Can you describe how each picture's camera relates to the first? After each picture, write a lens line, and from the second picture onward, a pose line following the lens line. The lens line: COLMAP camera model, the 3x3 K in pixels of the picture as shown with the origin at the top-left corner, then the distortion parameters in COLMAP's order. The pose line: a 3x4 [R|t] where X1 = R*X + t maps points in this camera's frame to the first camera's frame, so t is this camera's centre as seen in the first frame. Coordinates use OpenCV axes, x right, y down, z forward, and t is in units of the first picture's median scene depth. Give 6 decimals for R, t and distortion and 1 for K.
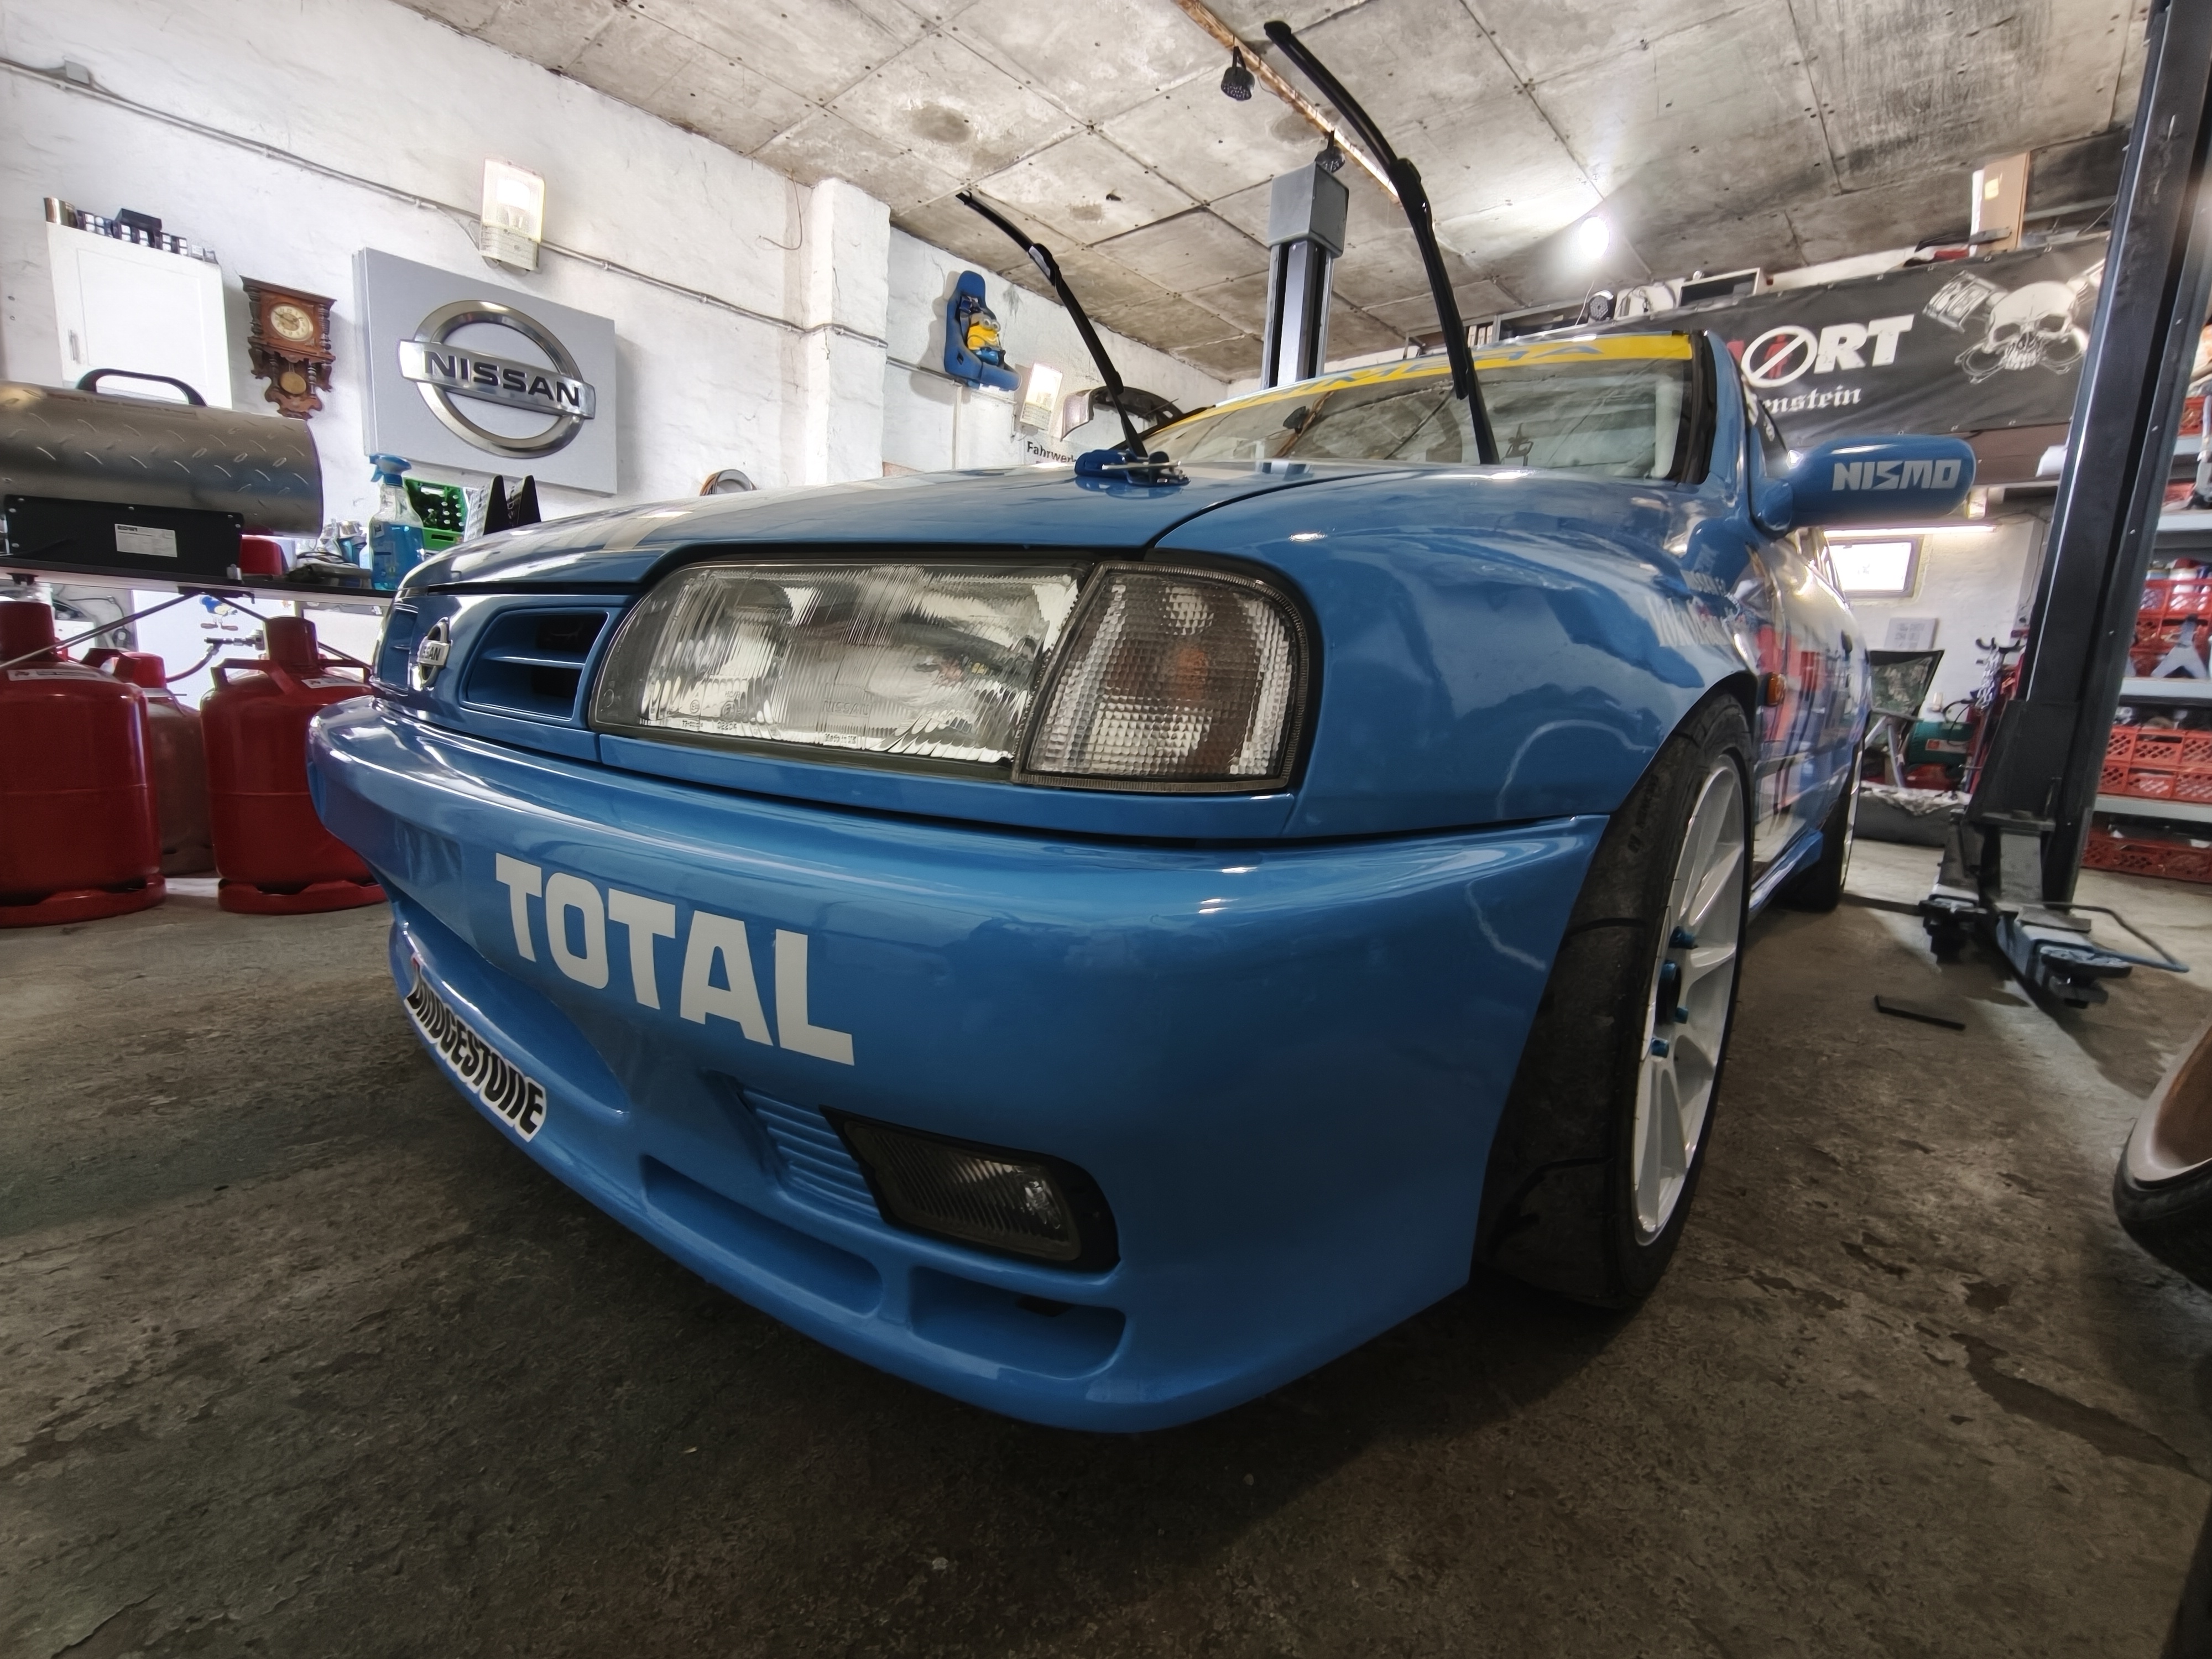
lens RADIAL K [[980.8, 0, 1045.0], [0, 980.8, 838.6], [0, 0, 1]] dist [-0.009943, -0.000670]
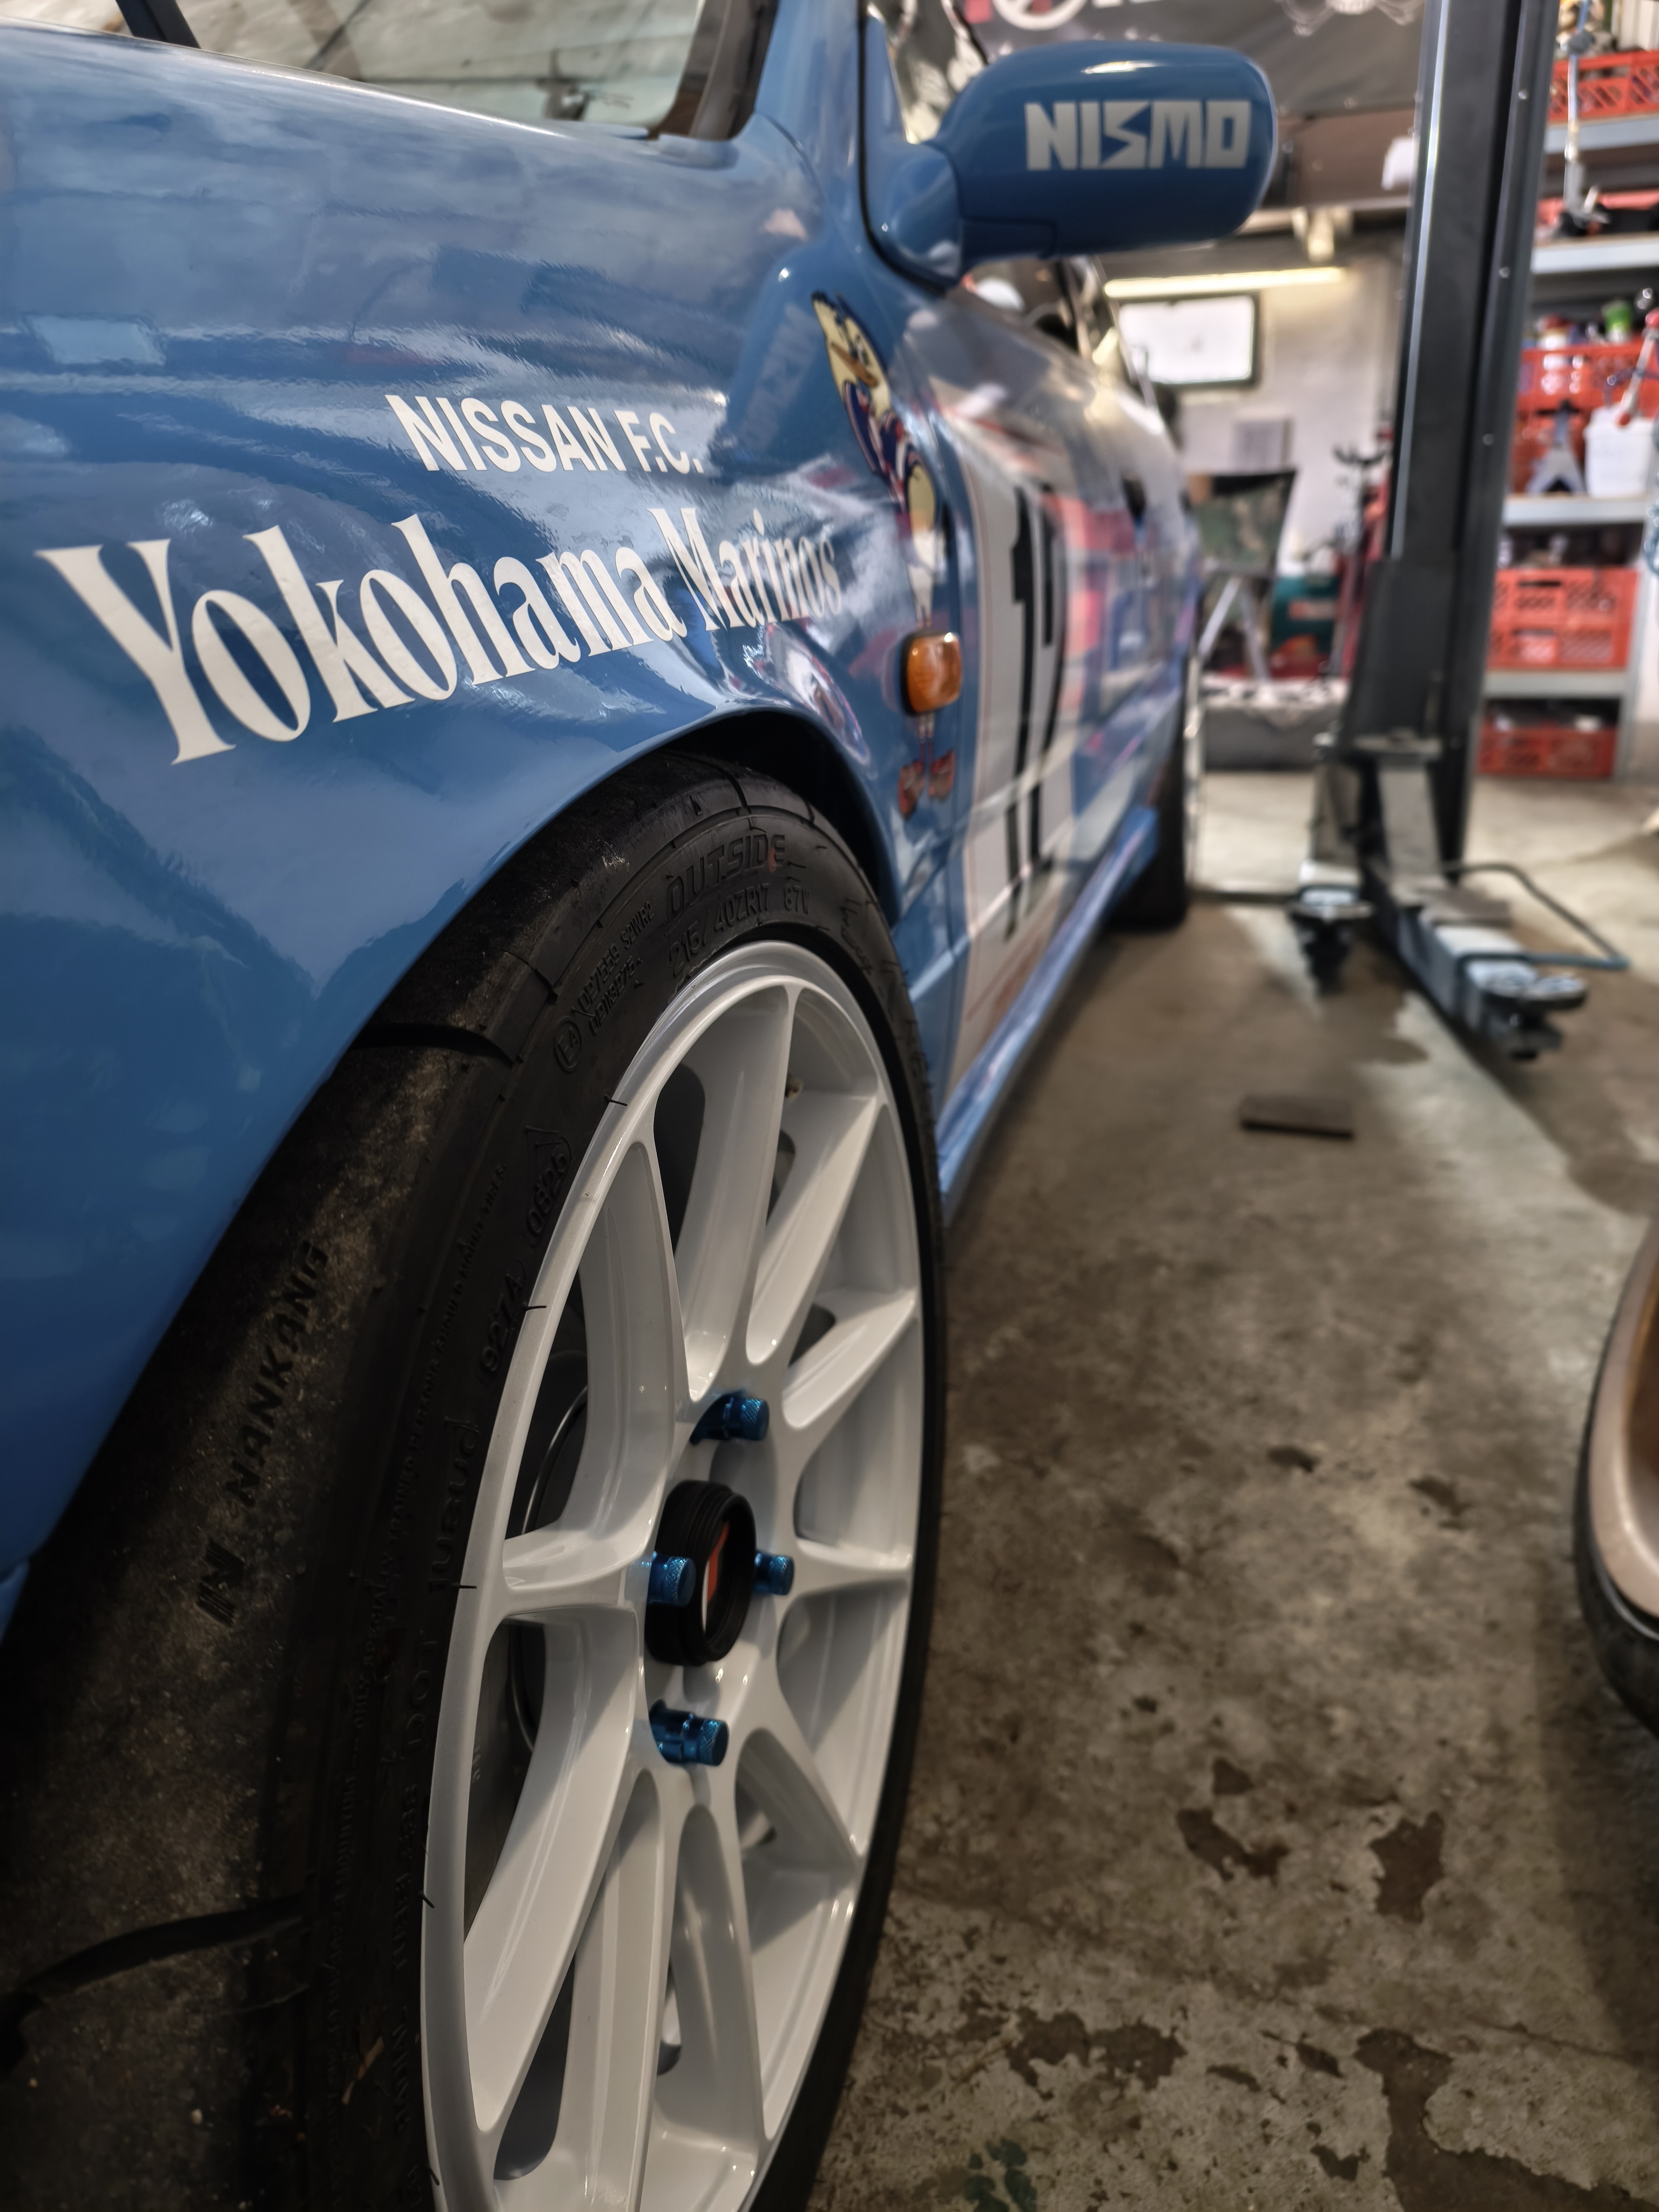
lens RADIAL K [[1508.3, 0, 829.5], [0, 1508.3, 1106.0], [0, 0, 1]] dist [-0.006540, -0.004266]
pose [[0.898088, -0.220972, 0.380275, 0.366931], [0.147267, 0.965798, 0.213415, -0.102054], [-0.414428, -0.135663, 0.899914, 0.353551]]
